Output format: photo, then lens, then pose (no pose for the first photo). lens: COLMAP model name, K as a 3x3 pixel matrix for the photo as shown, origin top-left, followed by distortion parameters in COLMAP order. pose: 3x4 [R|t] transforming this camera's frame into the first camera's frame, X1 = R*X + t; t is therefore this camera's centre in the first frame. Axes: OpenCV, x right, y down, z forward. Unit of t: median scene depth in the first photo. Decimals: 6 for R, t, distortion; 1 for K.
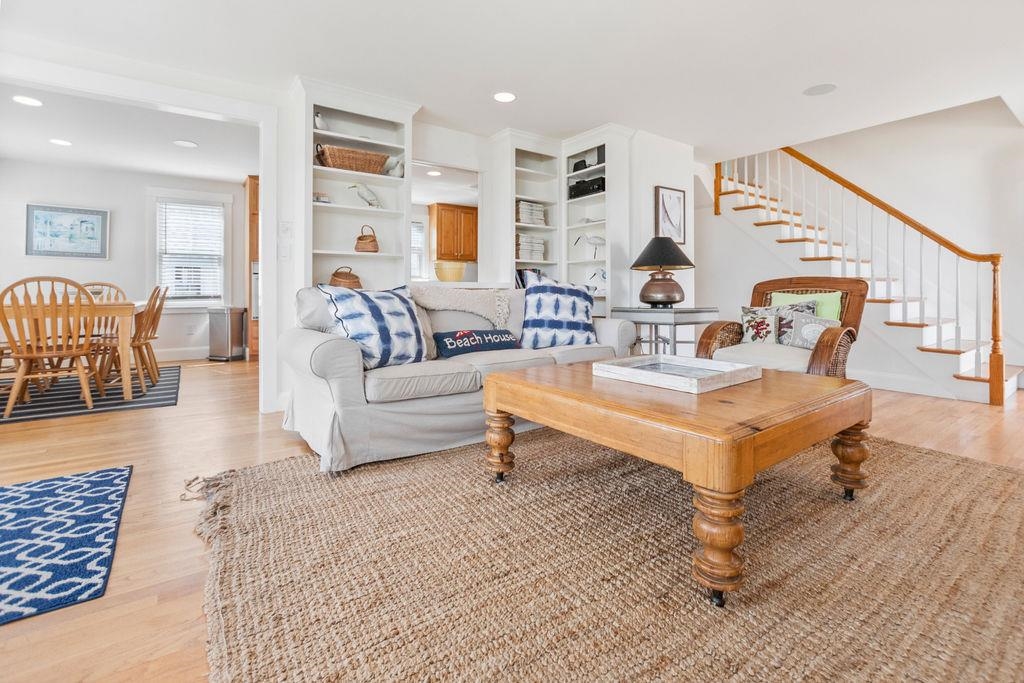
lens RADIAL K [[439.7, 0, 503.0], [0, 439.7, 294.3], [0, 0, 1]] dist [-0.023062, 0.000771]
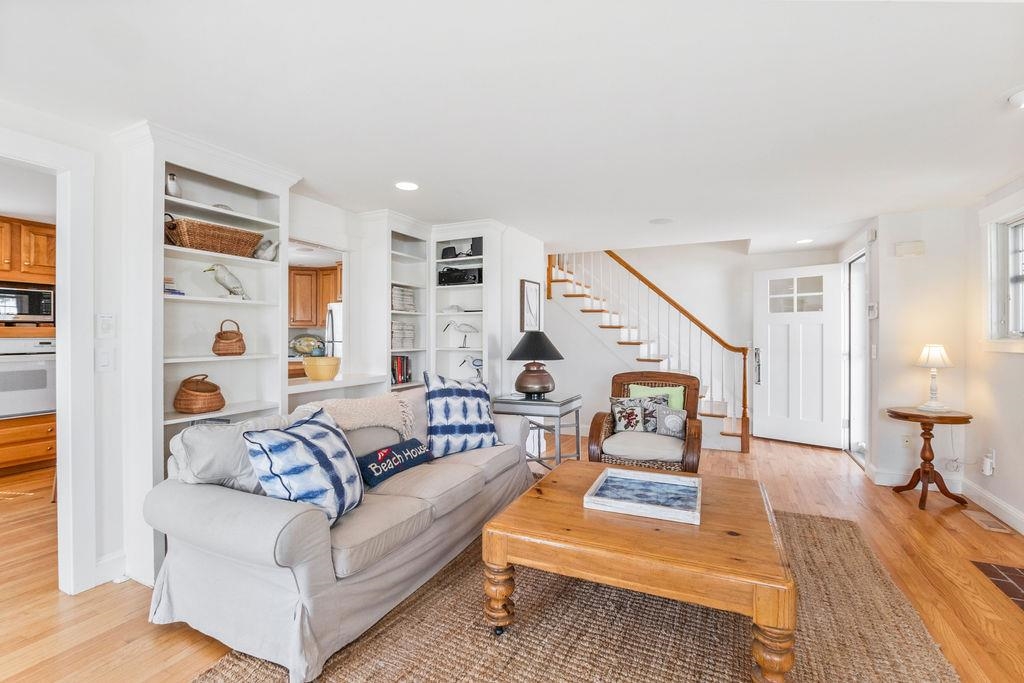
lens RADIAL K [[439.7, 0, 487.1], [0, 439.7, 343.6], [0, 0, 1]] dist [-0.023062, 0.000771]
pose [[0.890543, -0.009861, 0.454792, -0.276925], [0.006957, 0.999943, 0.008058, -0.127627], [-0.454845, -0.004013, 0.890561, 0.102040]]
